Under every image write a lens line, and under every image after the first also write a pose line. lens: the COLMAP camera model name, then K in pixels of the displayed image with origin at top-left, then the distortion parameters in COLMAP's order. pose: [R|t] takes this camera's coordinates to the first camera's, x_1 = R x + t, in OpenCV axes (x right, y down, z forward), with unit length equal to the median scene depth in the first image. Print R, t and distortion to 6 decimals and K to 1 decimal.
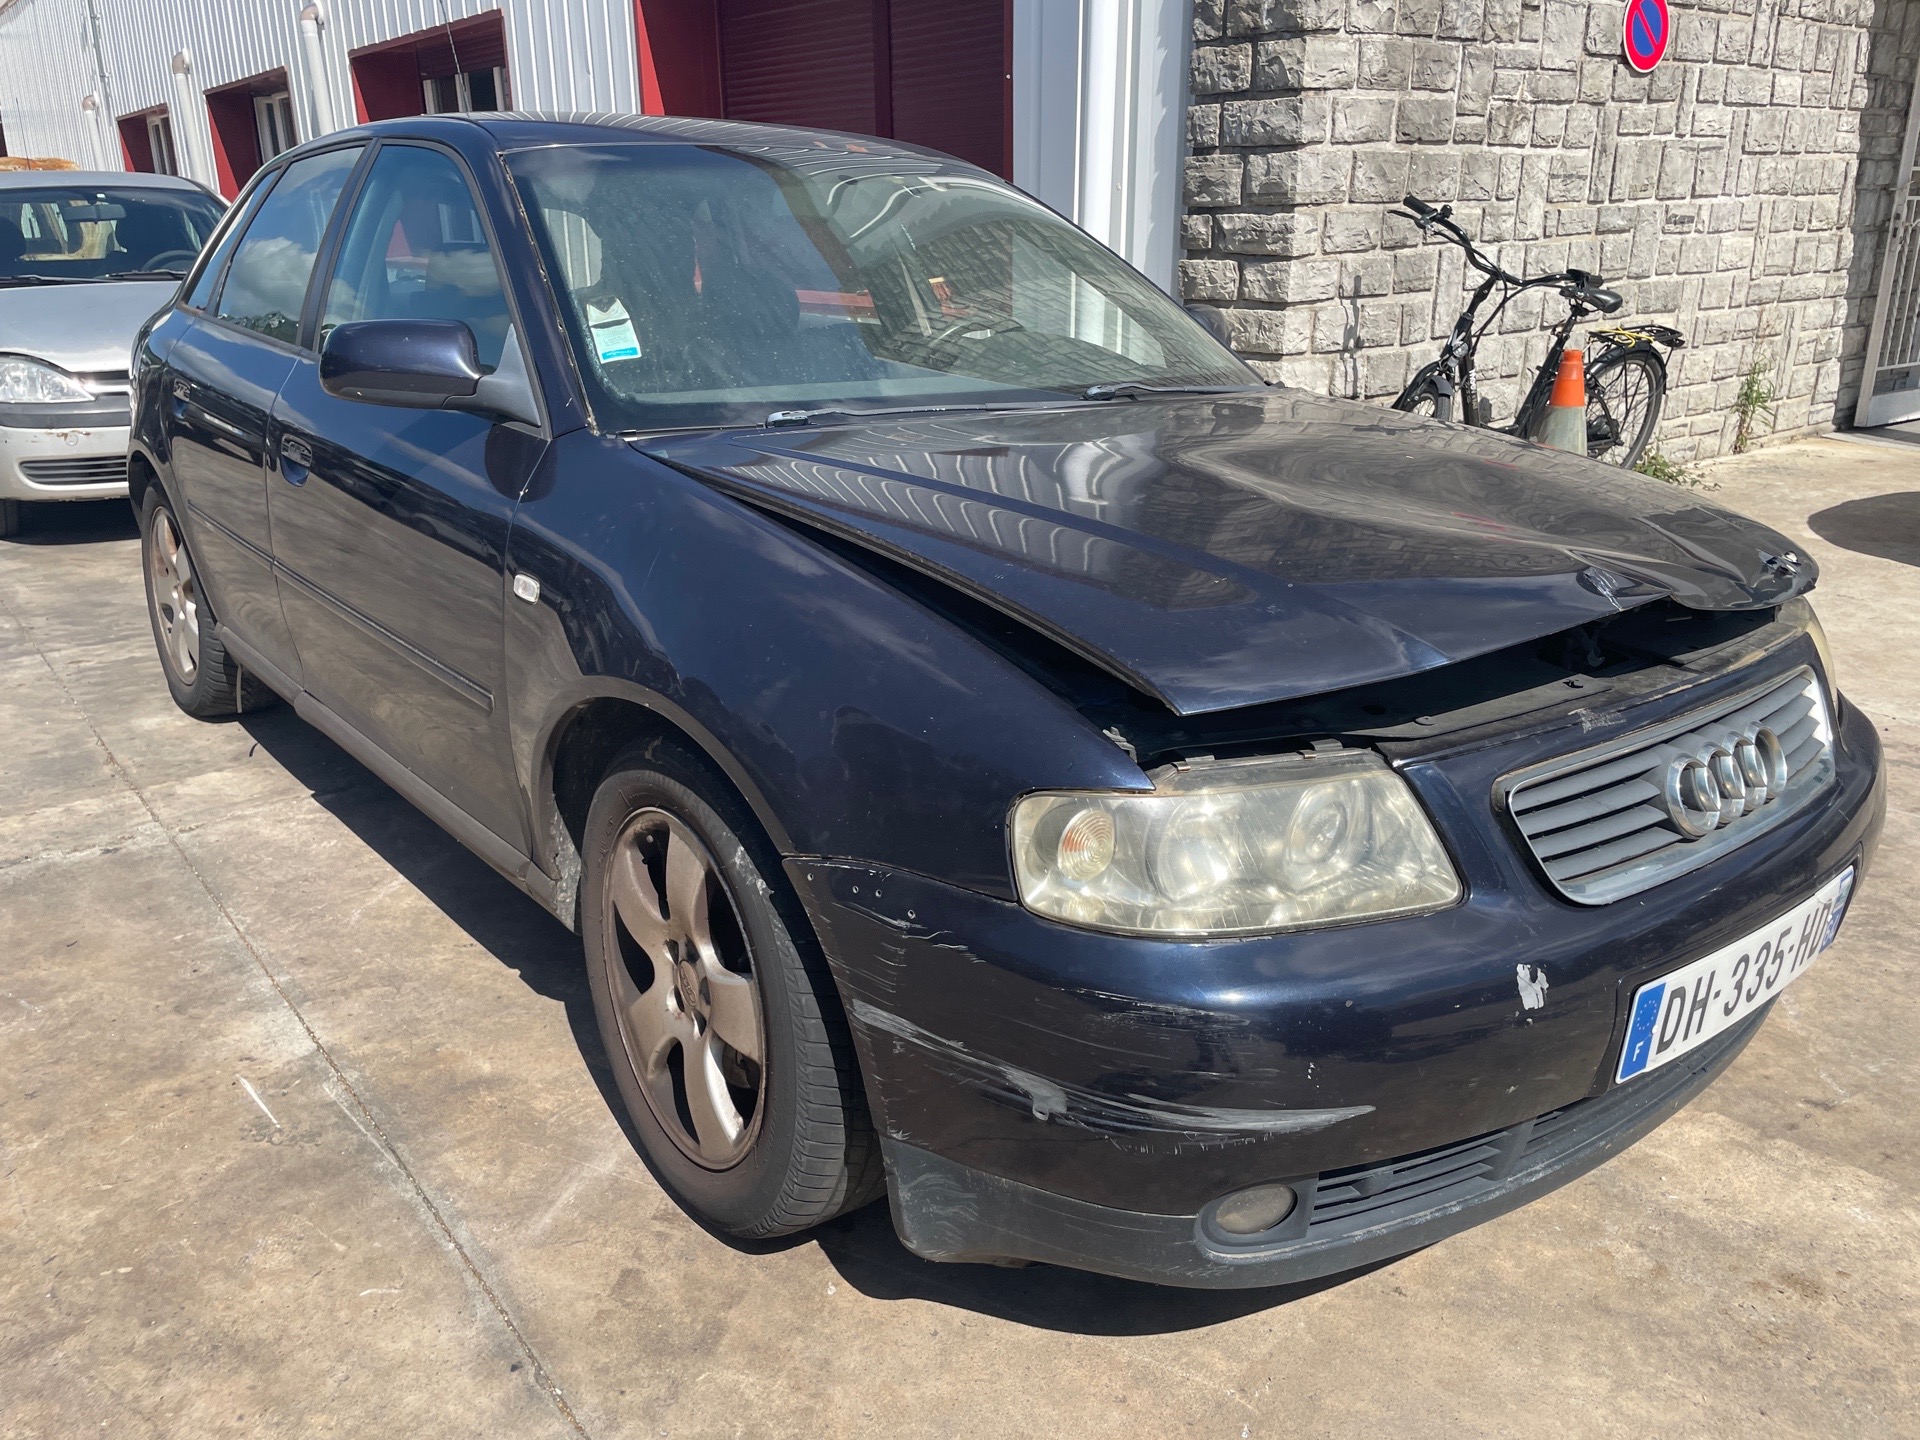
lens RADIAL K [[1449.7, 0, 960.0], [0, 1449.7, 720.0], [0, 0, 1]] dist [0.086551, -0.113617]
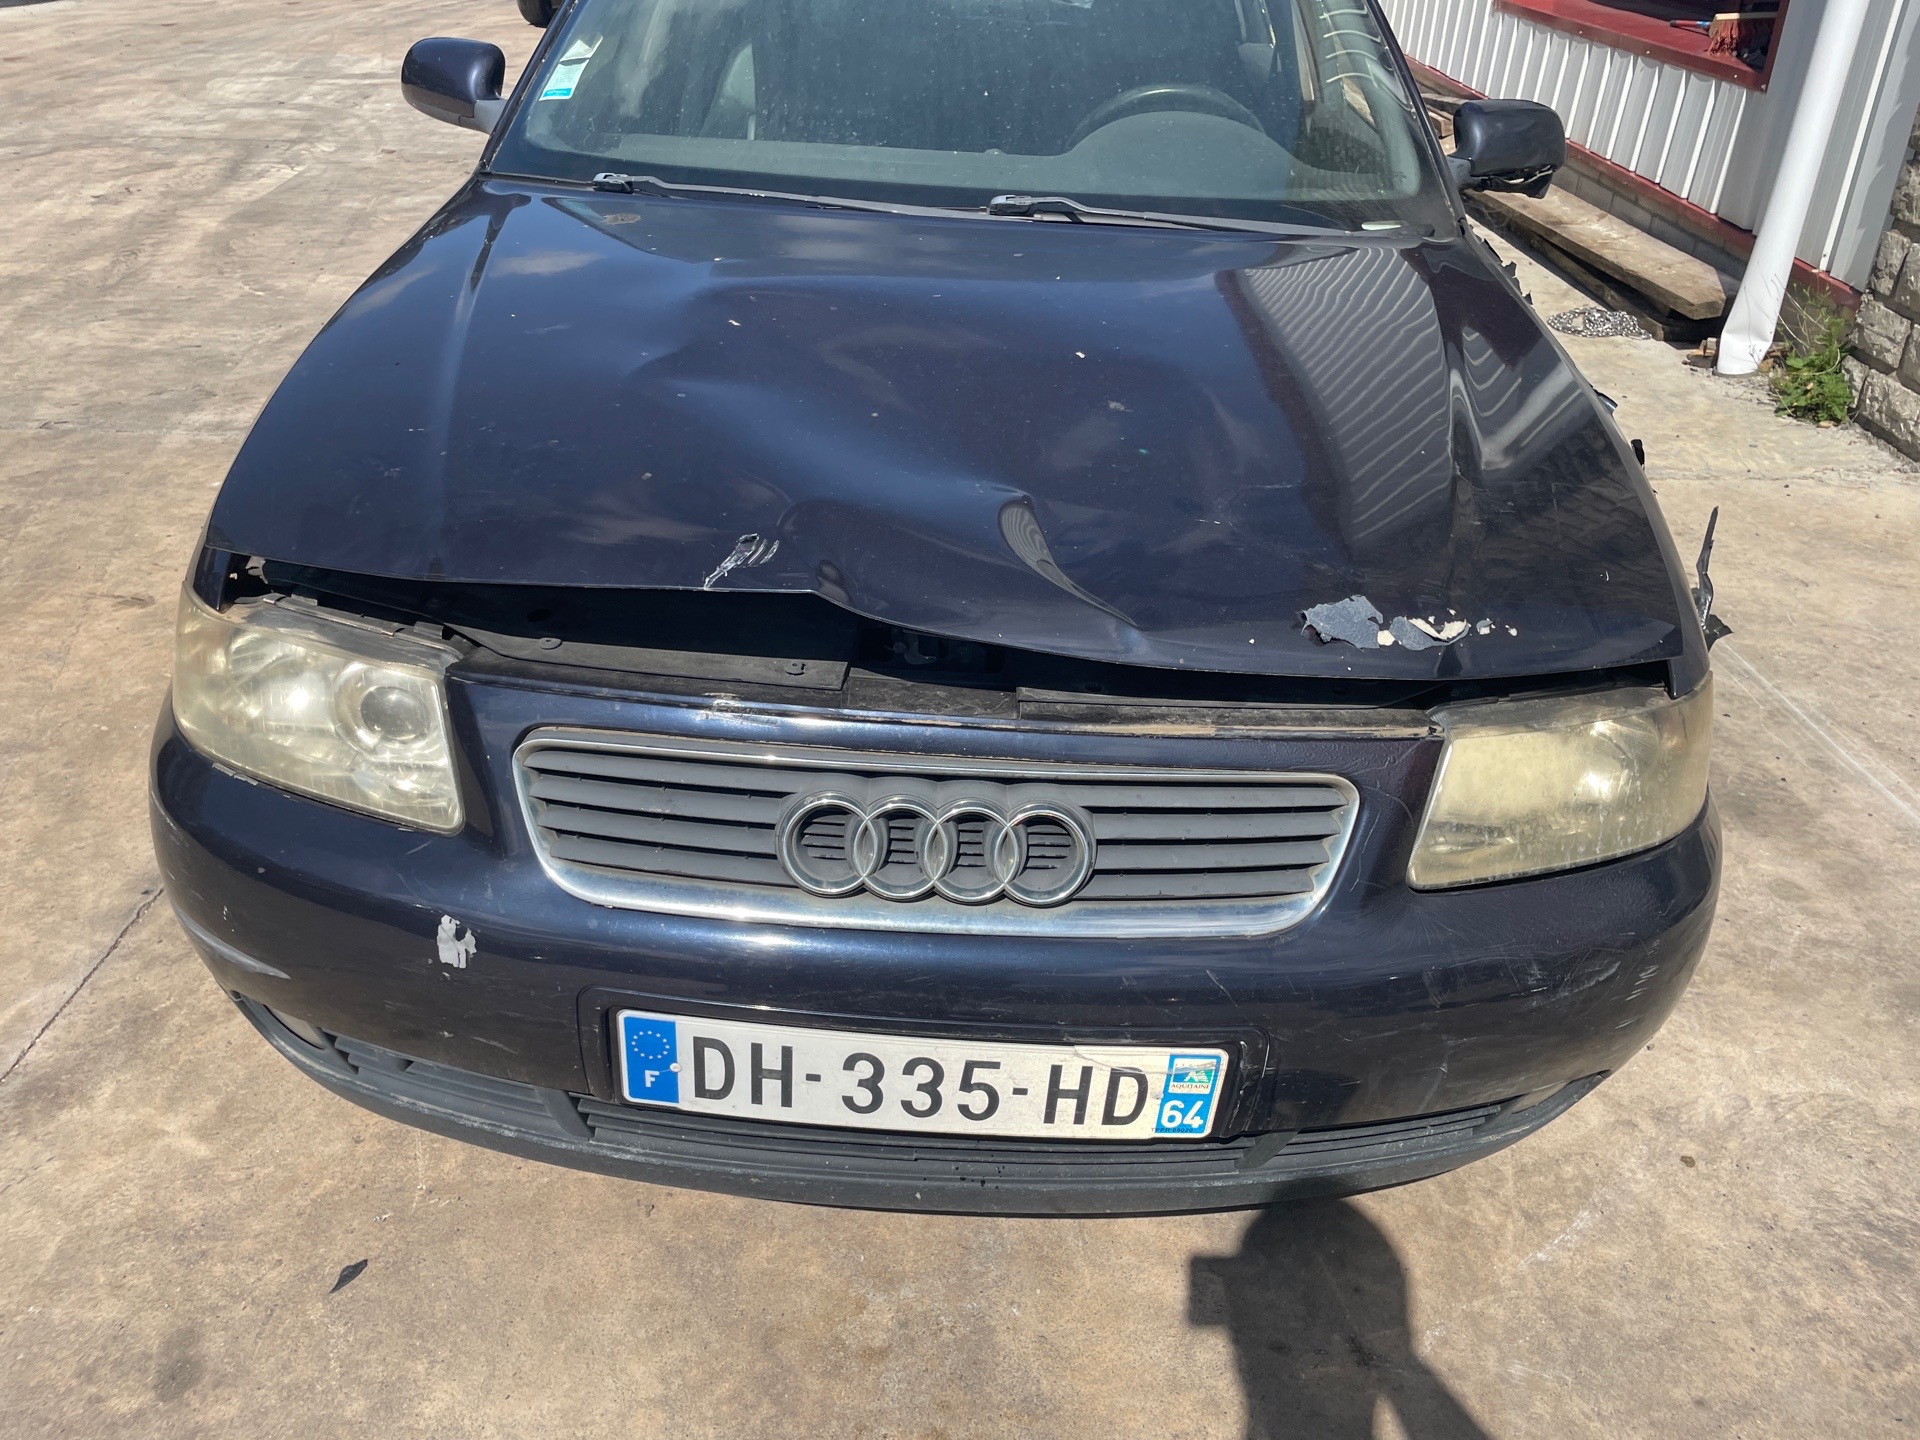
lens RADIAL K [[1449.7, 0, 960.0], [0, 1449.7, 720.0], [0, 0, 1]] dist [0.086551, -0.113617]
pose [[0.757669, 0.349478, -0.551183, 0.677089], [-0.242266, 0.934809, 0.259691, -0.165034], [0.606007, -0.063227, 0.792942, 0.293605]]
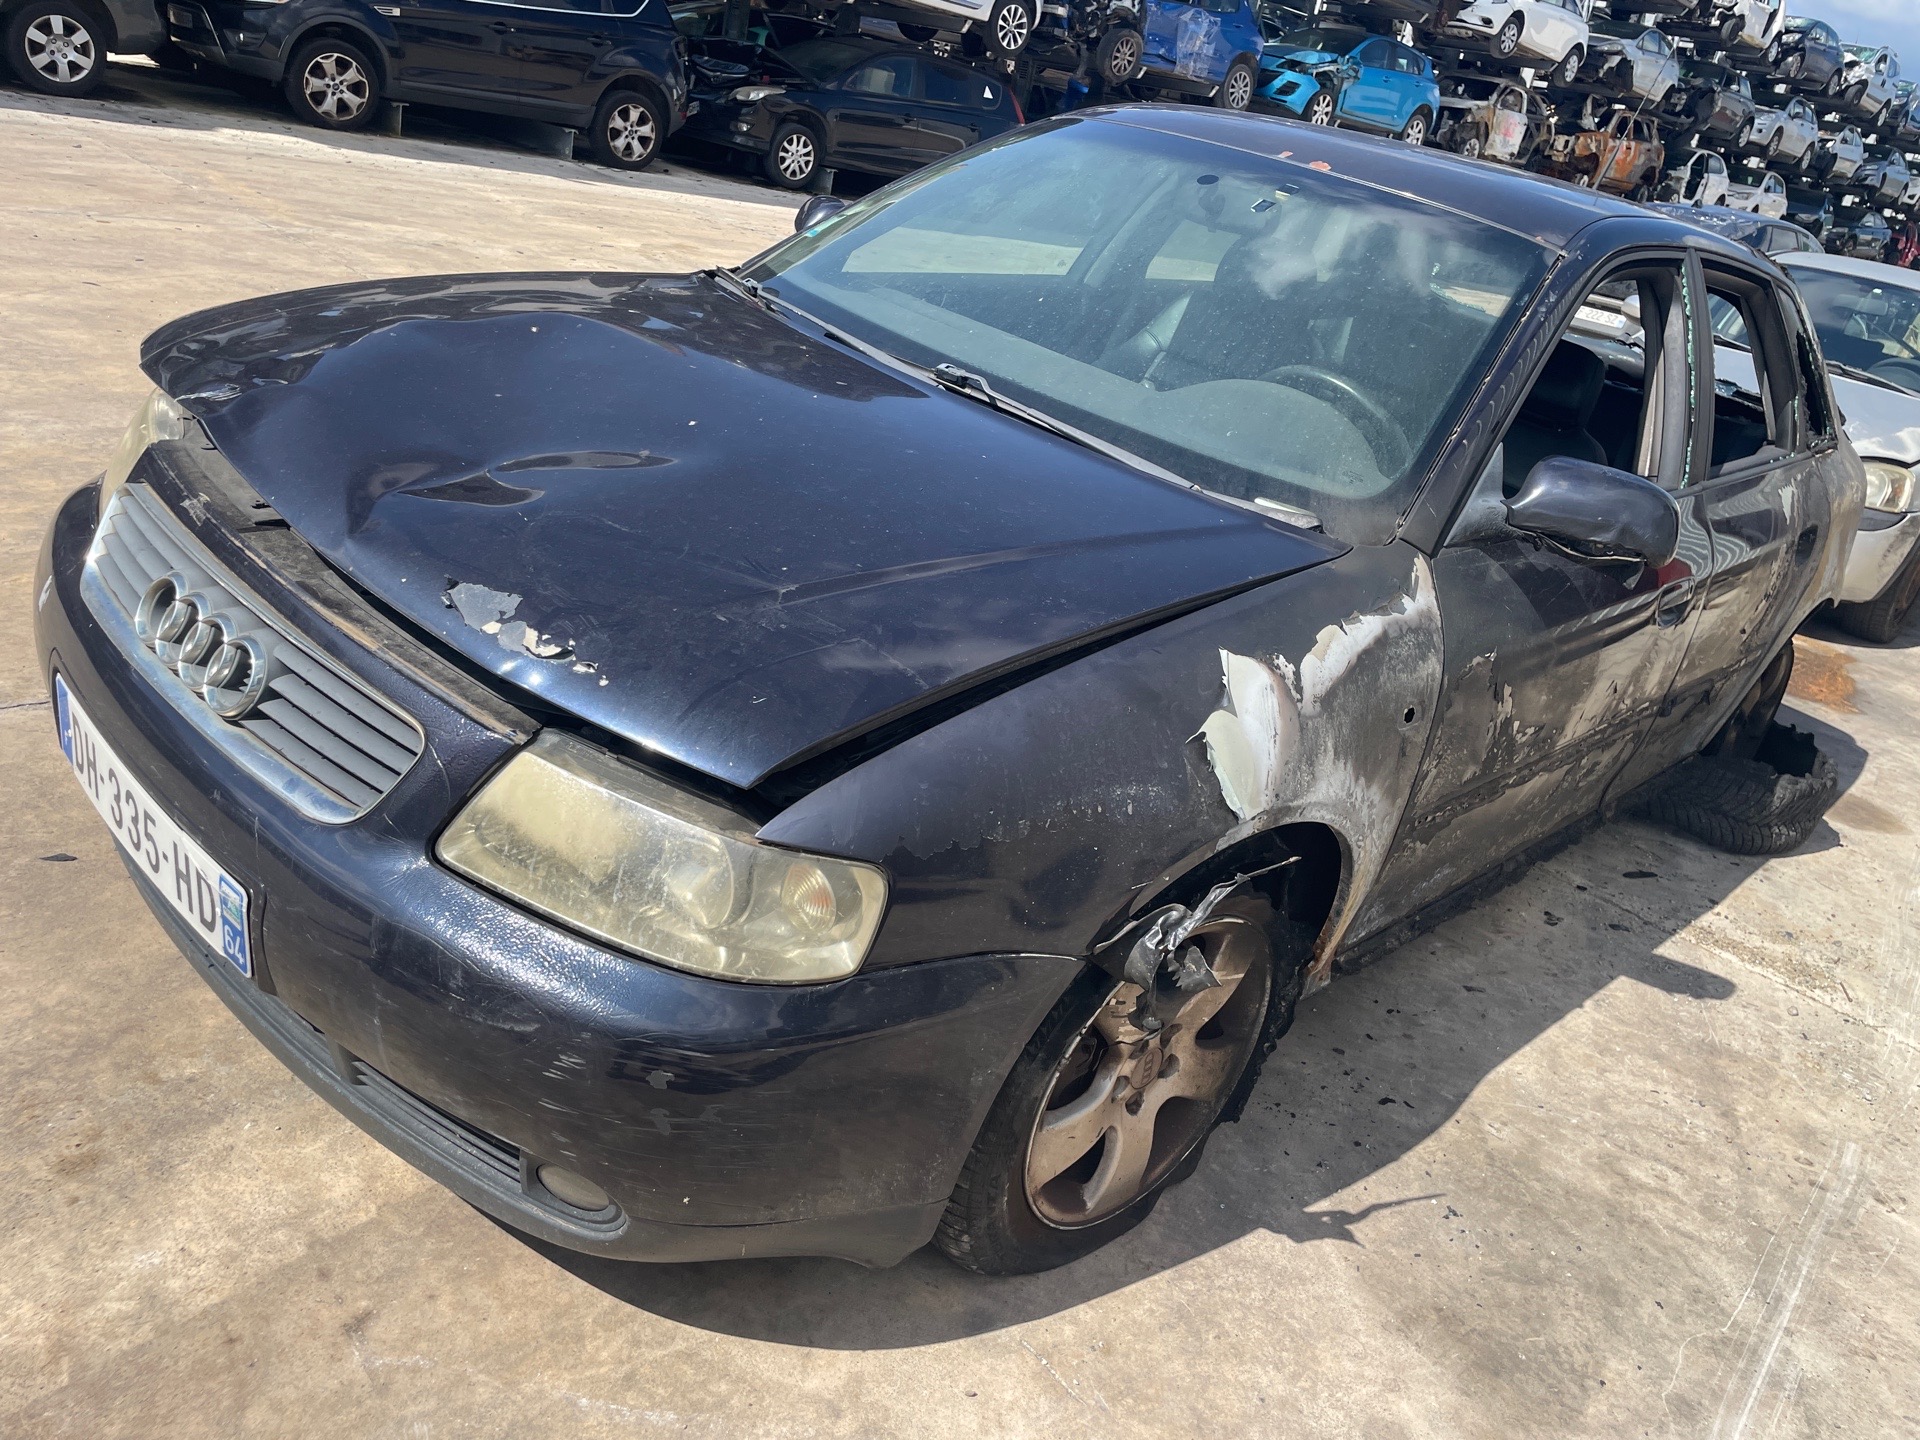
lens RADIAL K [[1449.7, 0, 960.0], [0, 1449.7, 720.0], [0, 0, 1]] dist [0.086551, -0.113617]
pose [[0.132376, 0.428736, -0.893679, 1.088194], [-0.514835, 0.800194, 0.307627, -0.354581], [0.847007, 0.419375, 0.326655, 0.823728]]
